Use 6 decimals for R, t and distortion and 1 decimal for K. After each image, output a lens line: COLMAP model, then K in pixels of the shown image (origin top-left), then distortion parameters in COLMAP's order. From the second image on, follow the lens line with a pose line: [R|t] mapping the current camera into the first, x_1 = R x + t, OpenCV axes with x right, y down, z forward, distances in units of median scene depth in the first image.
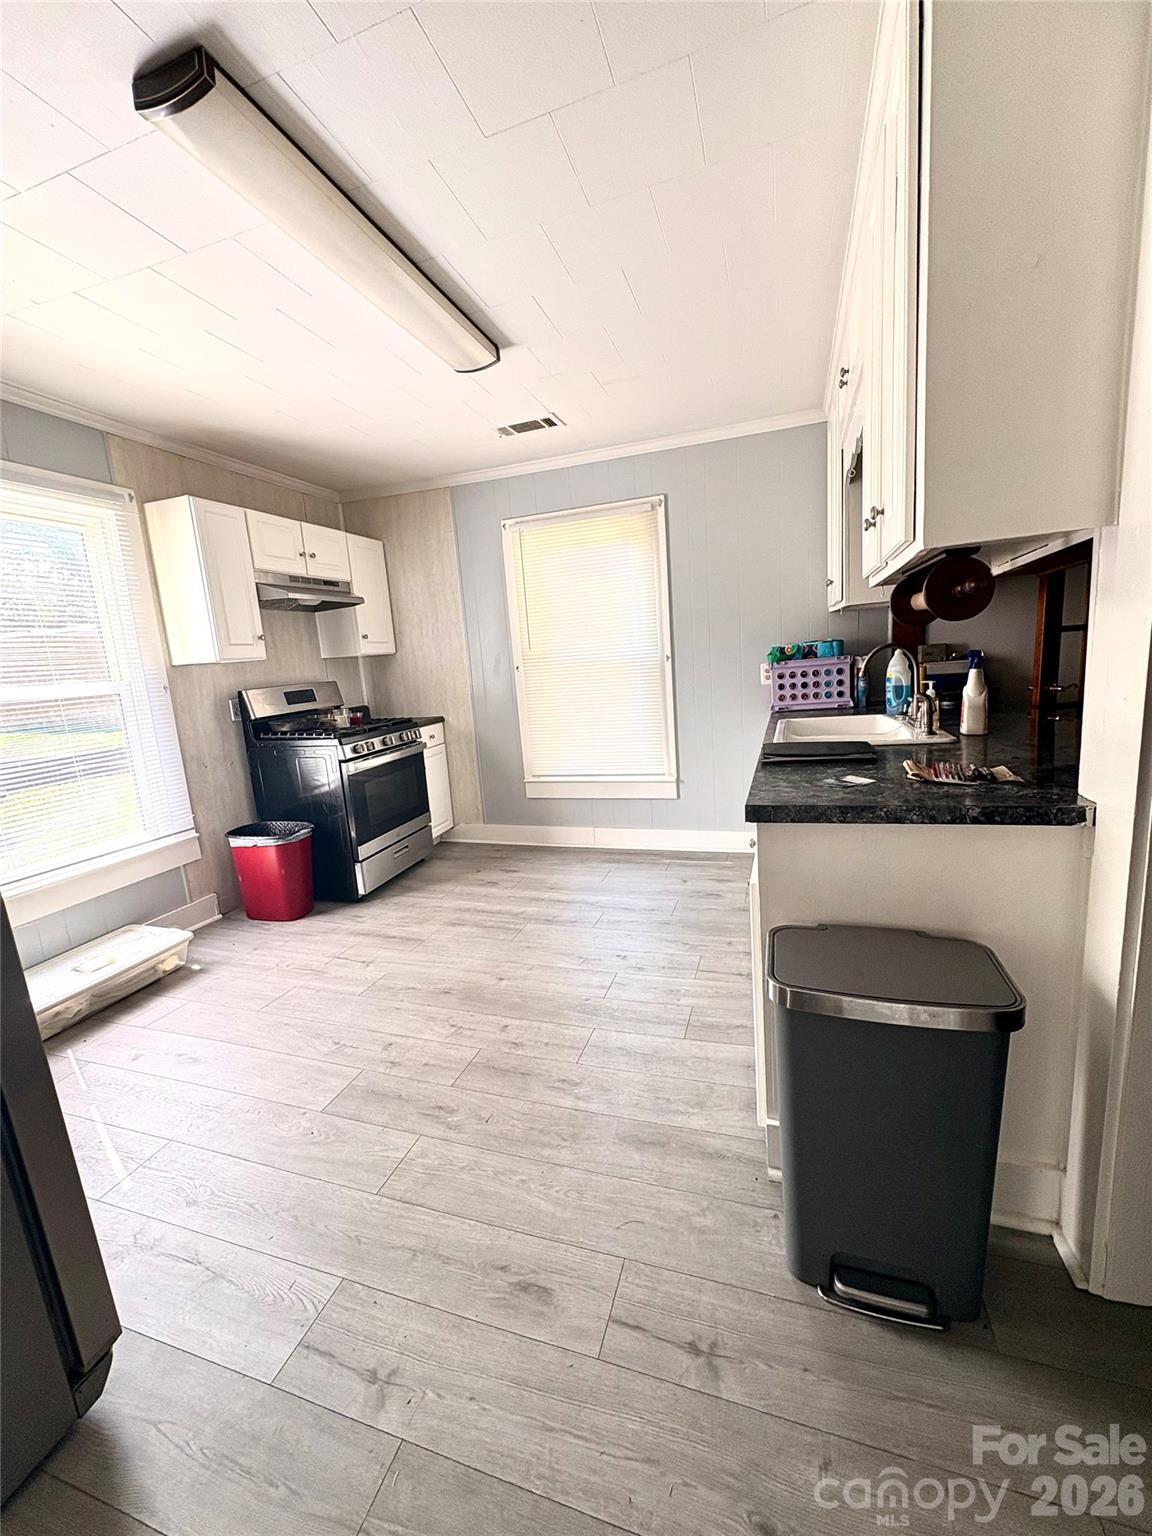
lens RADIAL K [[610.8, 0, 581.5], [0, 610.8, 766.5], [0, 0, 1]] dist [-0.000659, 0.000523]
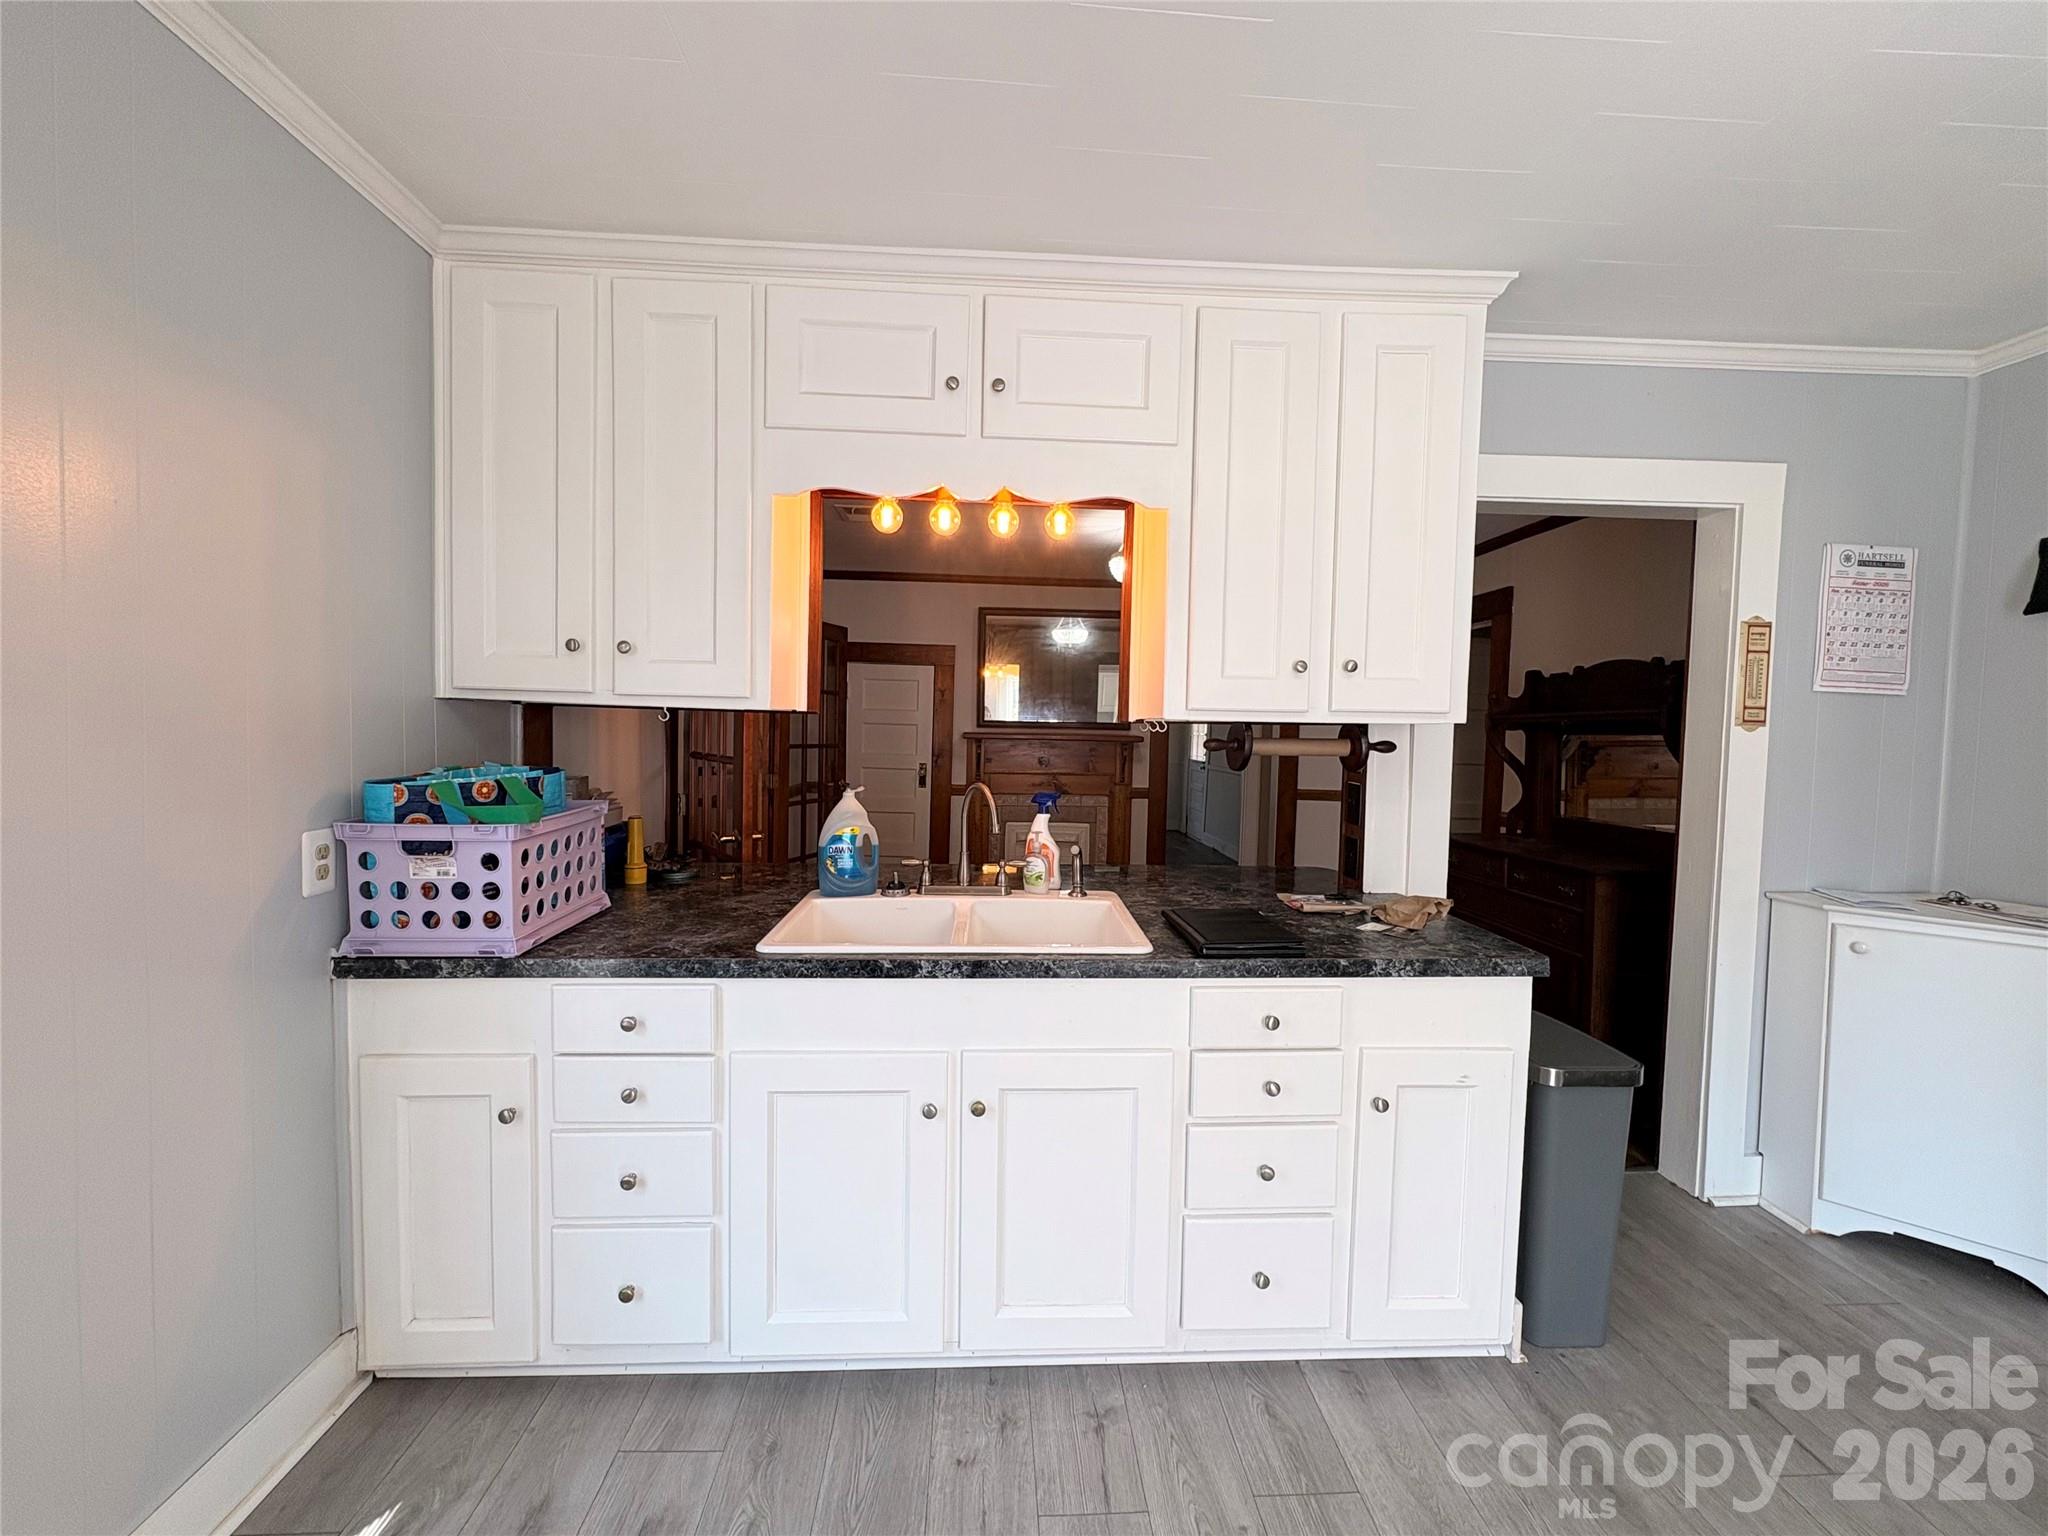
lens RADIAL K [[814.3, 0, 1016.7], [0, 814.3, 764.2], [0, 0, 1]] dist [-0.000659, 0.000523]
pose [[-0.358097, 0.020134, 0.933467, -0.365704], [0.165947, 0.985222, 0.042410, -0.247241], [-0.918819, 0.170093, -0.356147, 1.245825]]
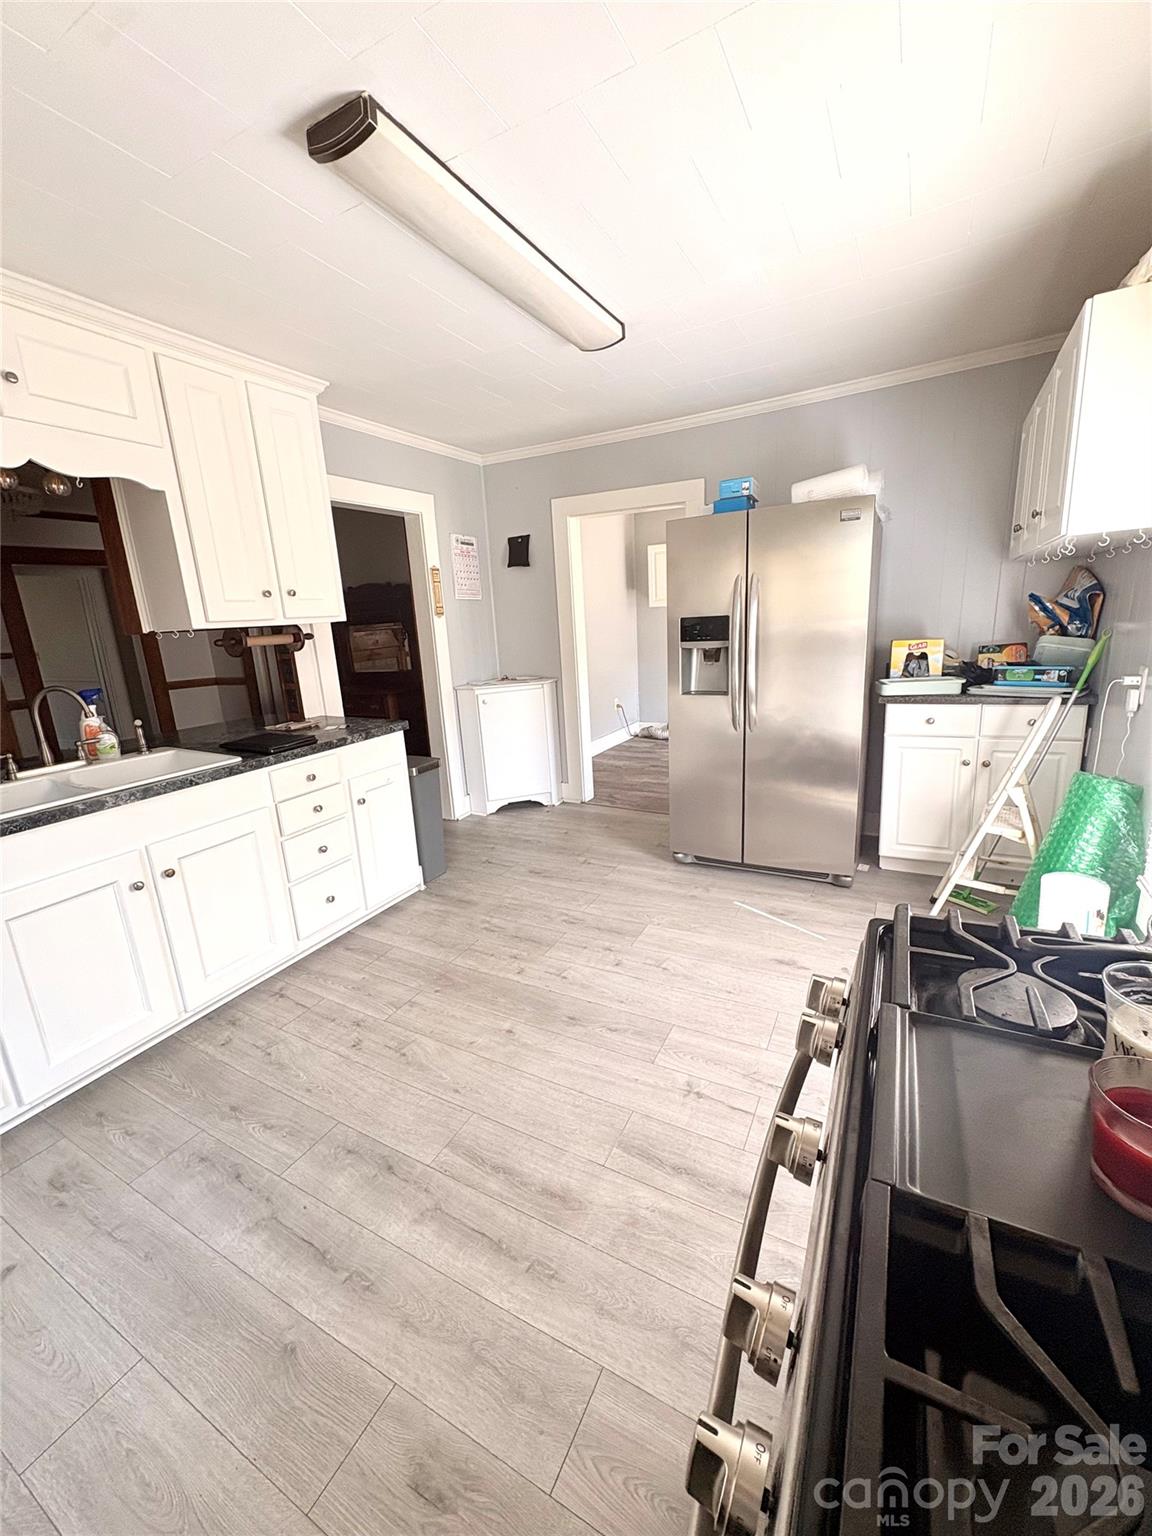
lens RADIAL K [[610.8, 0, 581.5], [0, 610.8, 766.5], [0, 0, 1]] dist [-0.000659, 0.000523]
pose [[-0.977212, 0.074891, 0.198614, -0.457804], [0.148528, 0.909717, 0.387755, -0.322839], [-0.151643, 0.408418, -0.900110, 1.719747]]
